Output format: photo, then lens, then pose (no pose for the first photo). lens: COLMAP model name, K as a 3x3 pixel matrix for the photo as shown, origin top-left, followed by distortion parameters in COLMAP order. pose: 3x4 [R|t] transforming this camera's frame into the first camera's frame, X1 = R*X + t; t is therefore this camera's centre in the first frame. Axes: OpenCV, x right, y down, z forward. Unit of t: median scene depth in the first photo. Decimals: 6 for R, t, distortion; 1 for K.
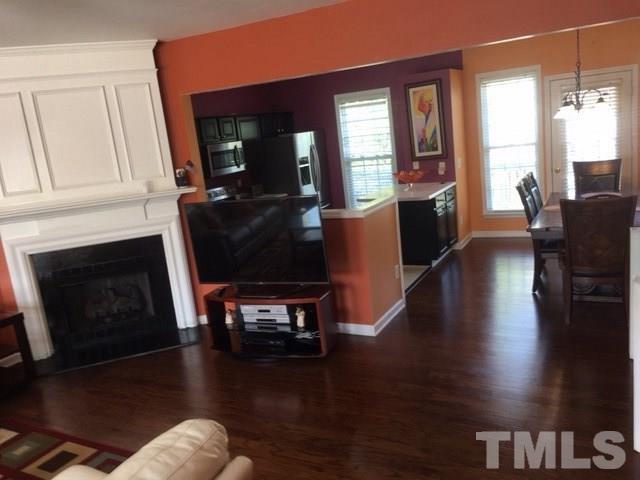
lens RADIAL K [[548.8, 0, 320.1], [0, 548.8, 242.7], [0, 0, 1]] dist [0.011344, -0.018204]
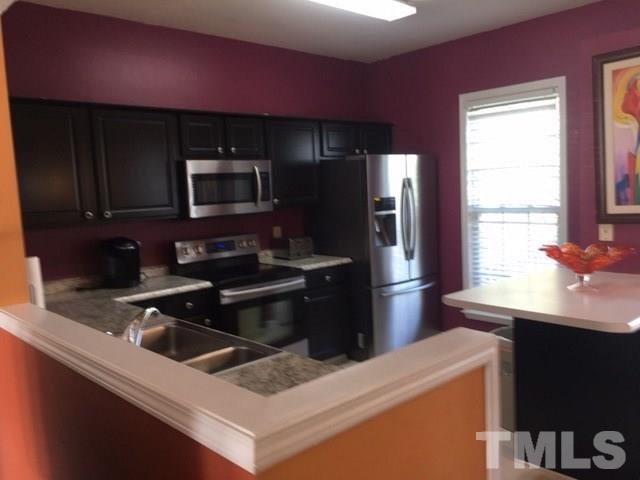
lens RADIAL K [[548.8, 0, 318.0], [0, 548.8, 236.9], [0, 0, 1]] dist [0.011344, -0.018204]
pose [[0.939682, 0.100589, -0.326925, 0.091841], [-0.130214, 0.989014, -0.069971, -0.068552], [0.316295, 0.108321, 0.942456, 0.458185]]
